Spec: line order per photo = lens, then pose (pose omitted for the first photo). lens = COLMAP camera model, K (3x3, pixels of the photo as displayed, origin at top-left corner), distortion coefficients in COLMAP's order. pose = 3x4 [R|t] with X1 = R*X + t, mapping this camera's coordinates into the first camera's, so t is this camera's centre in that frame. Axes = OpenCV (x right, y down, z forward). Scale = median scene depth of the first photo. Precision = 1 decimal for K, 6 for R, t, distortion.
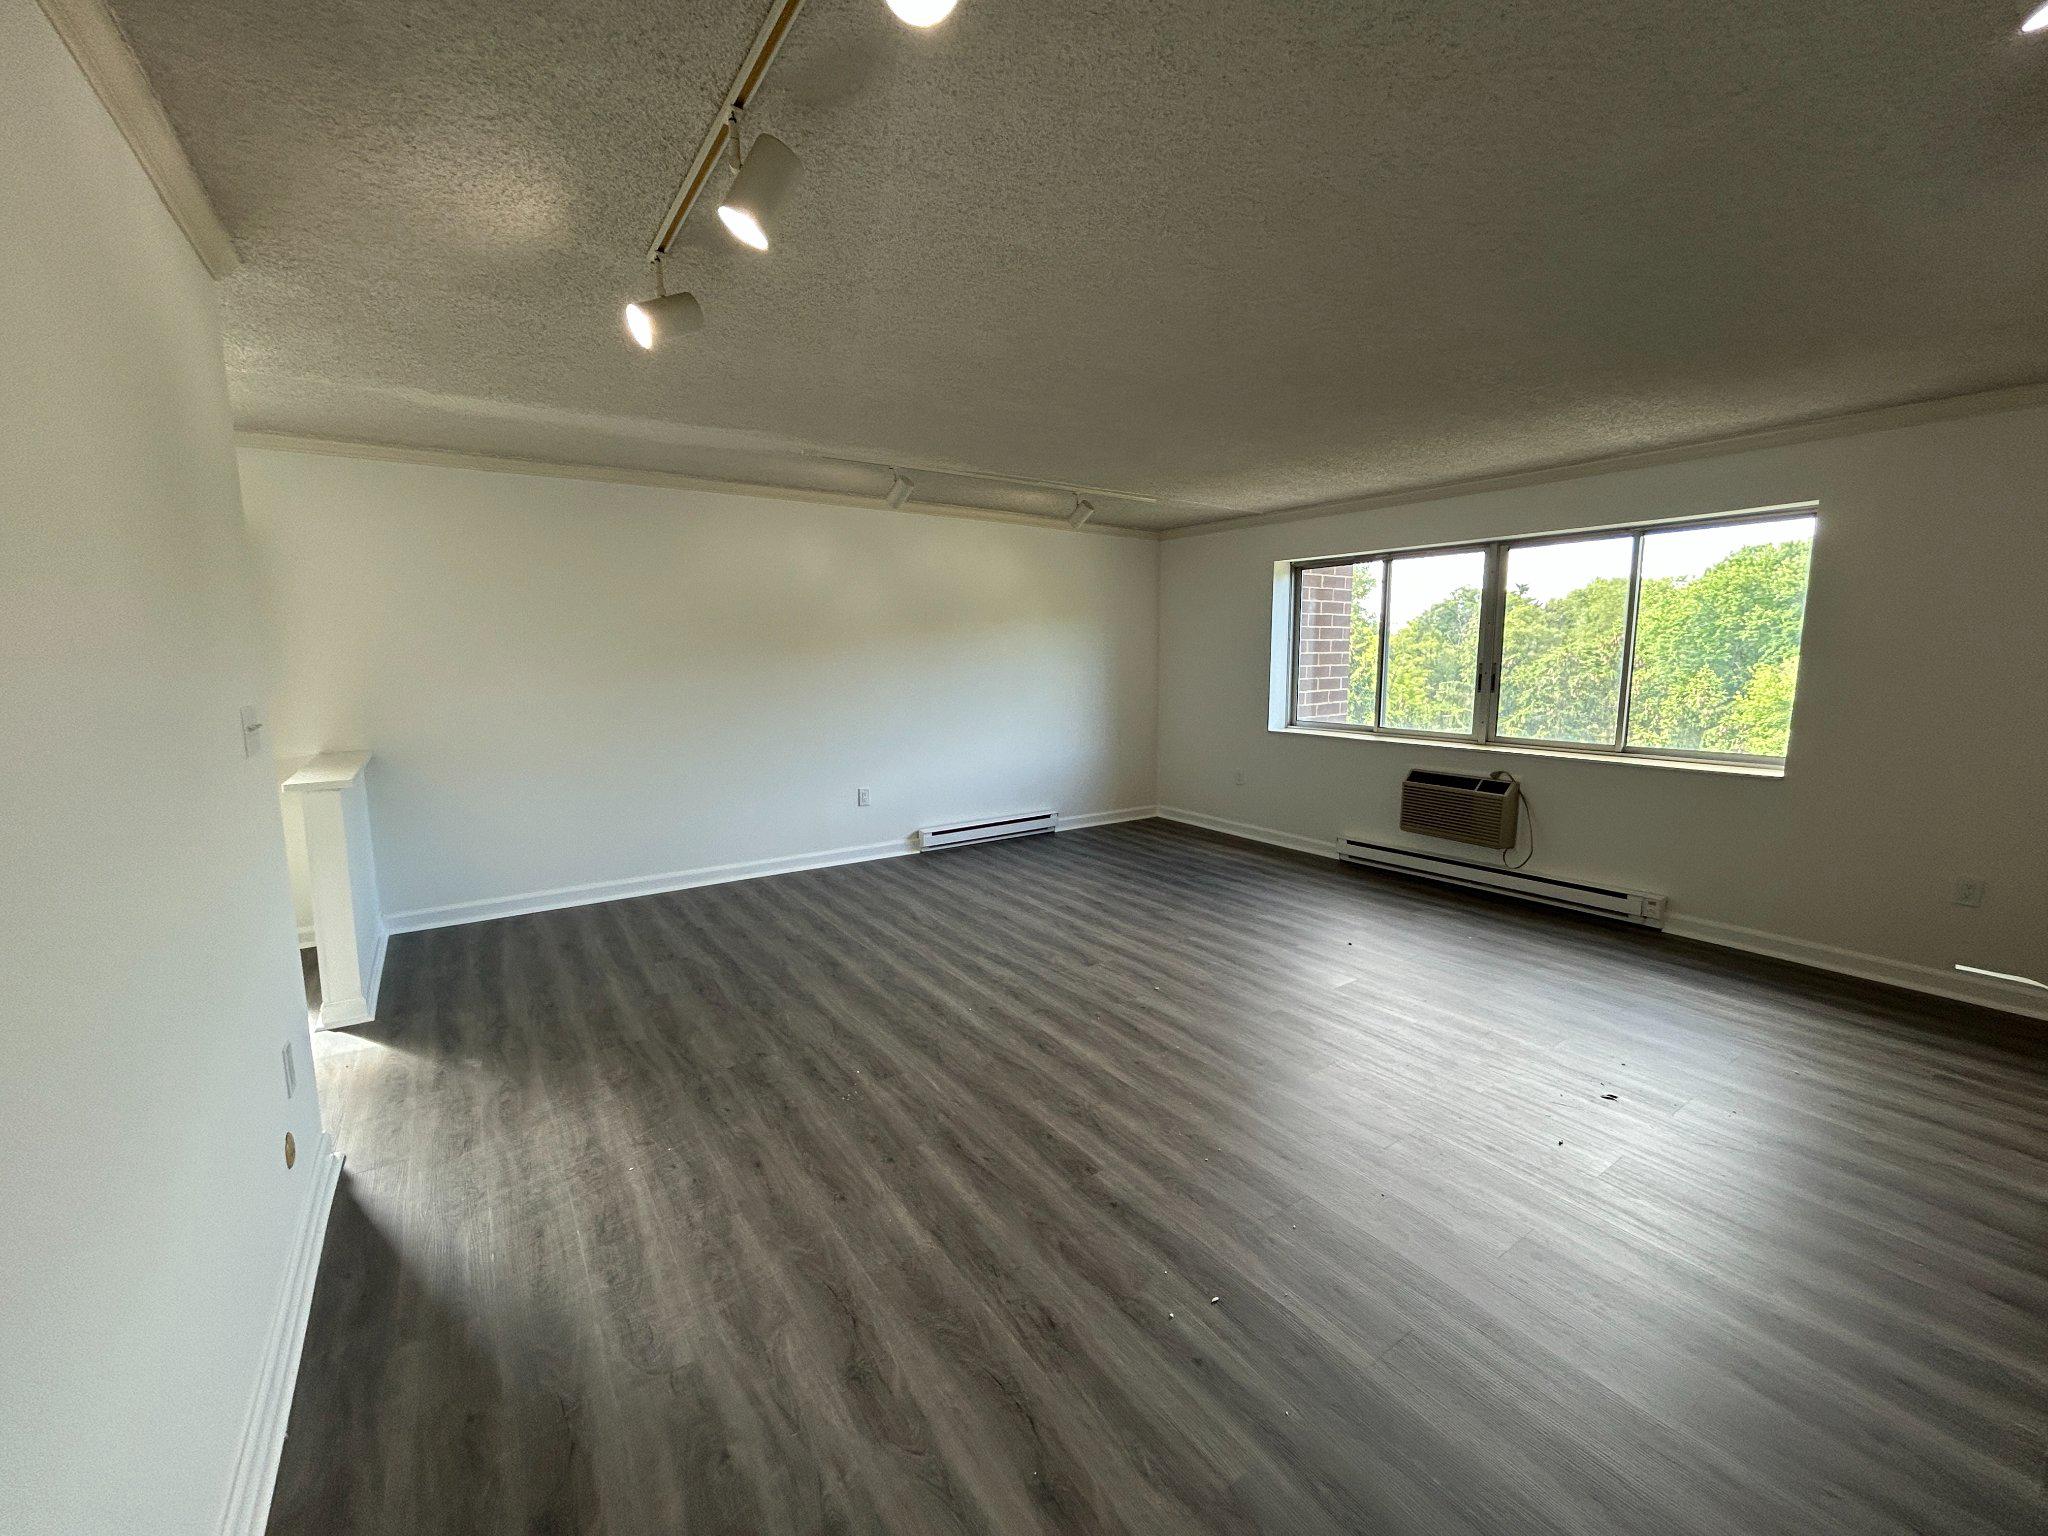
lens RADIAL K [[829.6, 0, 1024.0], [0, 829.6, 768.0], [0, 0, 1]] dist [-0.013767, -0.000060]
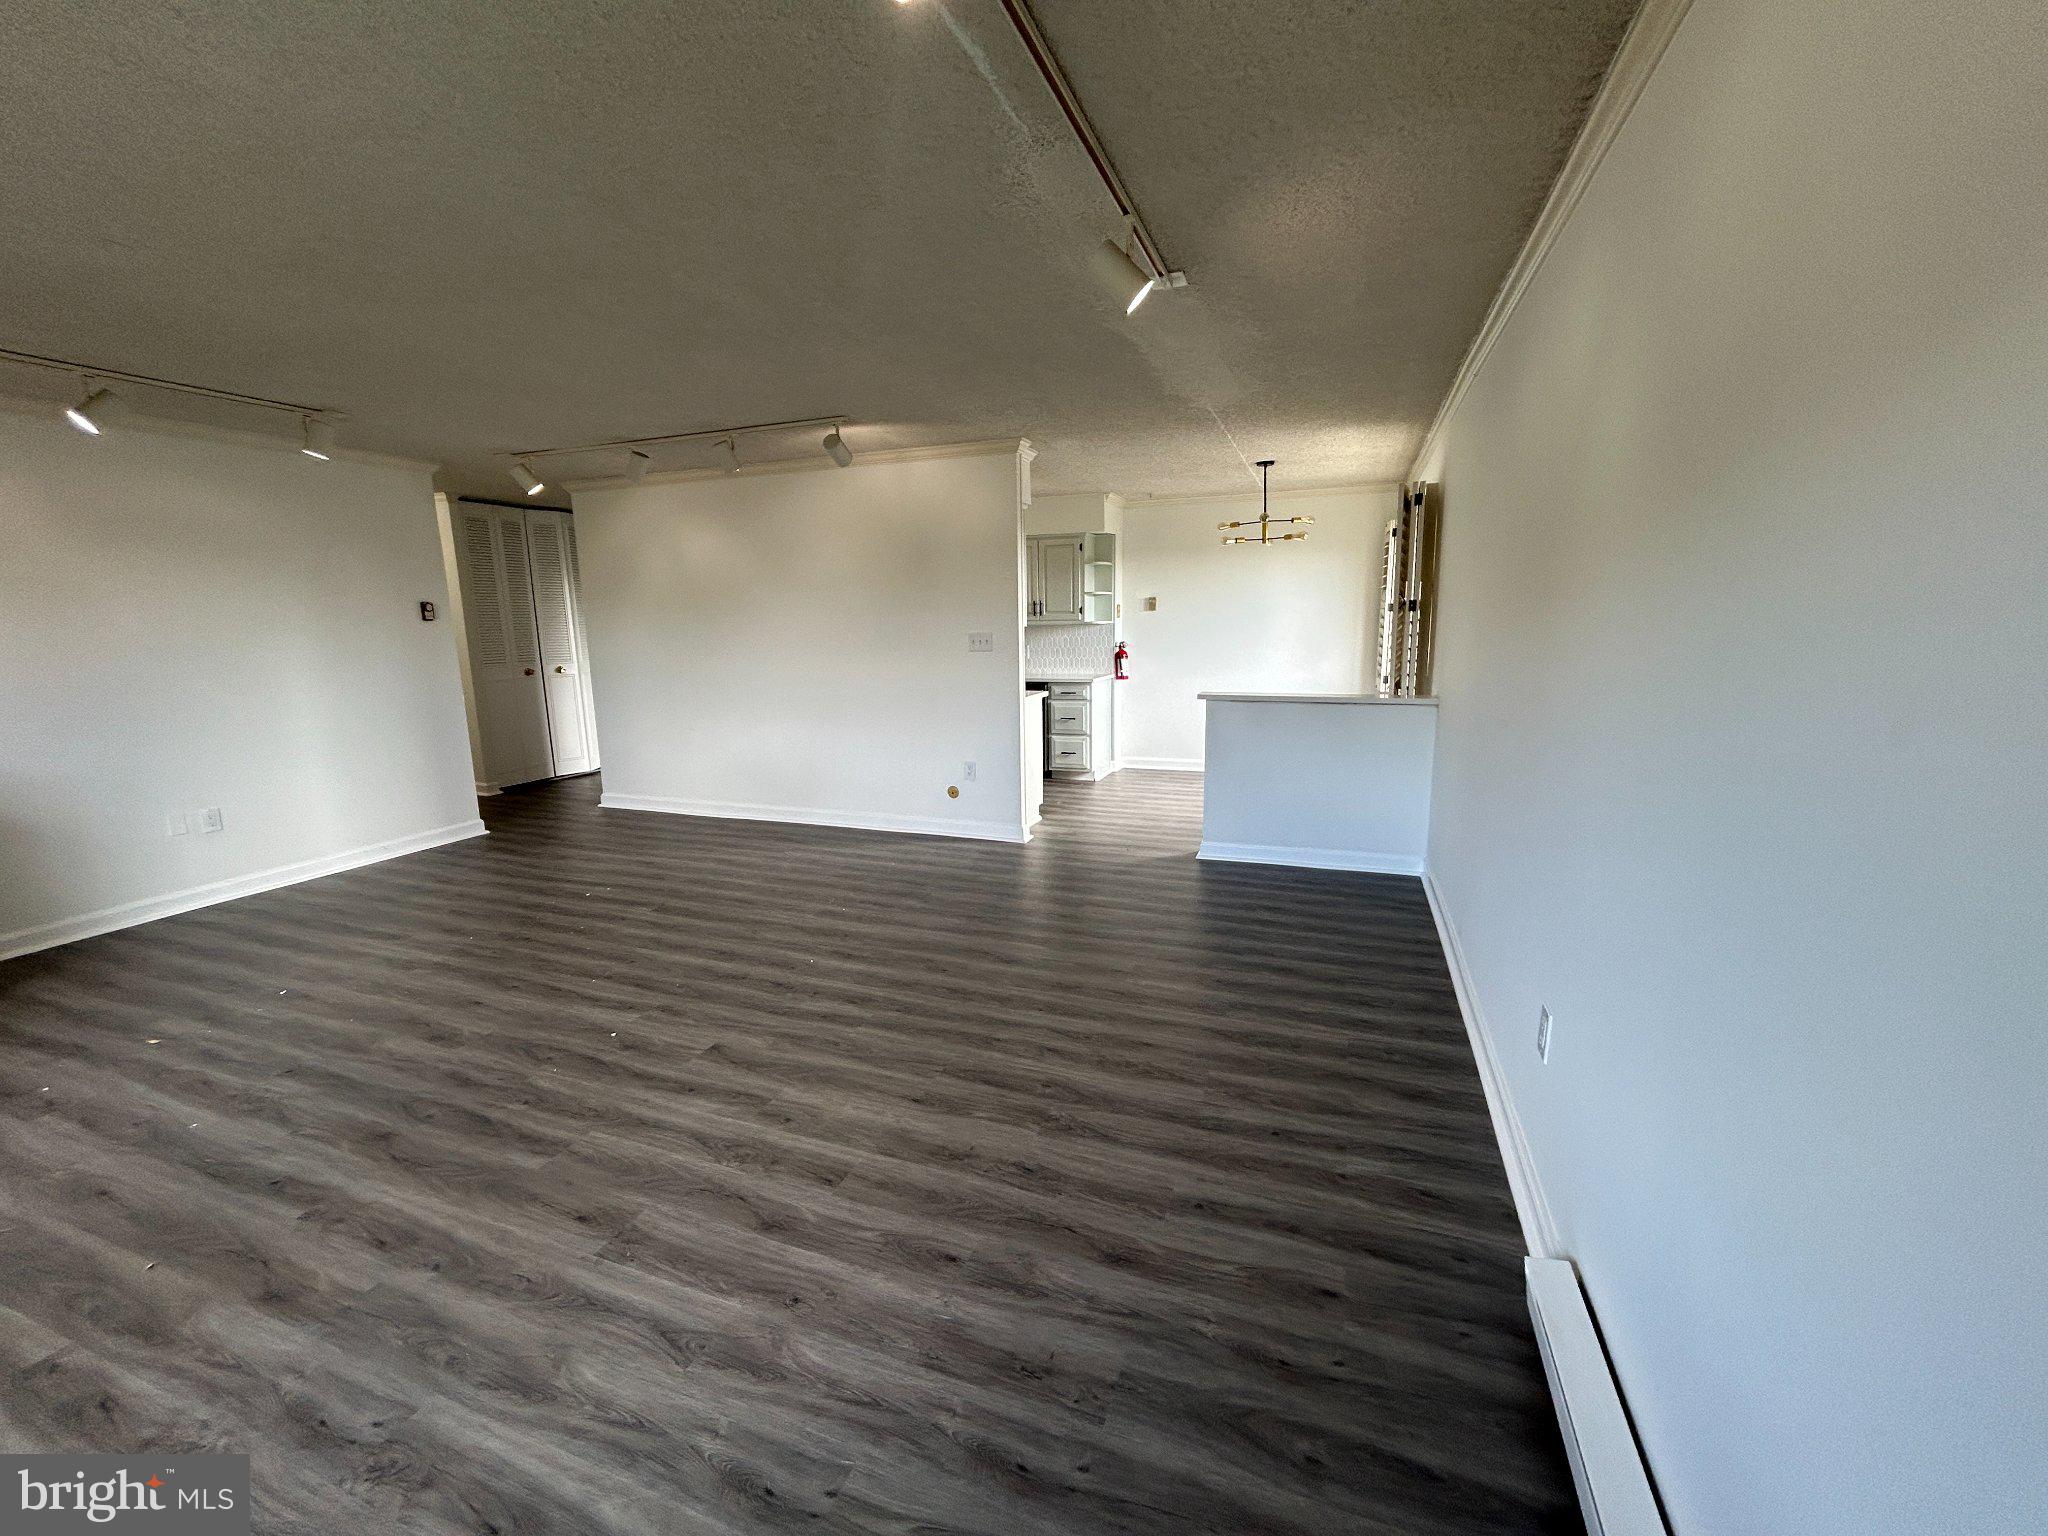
lens RADIAL K [[829.6, 0, 1024.0], [0, 829.6, 768.0], [0, 0, 1]] dist [-0.013767, -0.000060]
pose [[-0.820077, 0.117130, -0.560138, 0.245208], [-0.067362, 0.952264, 0.297750, -0.239381], [0.568275, 0.281910, -0.773040, 1.725600]]
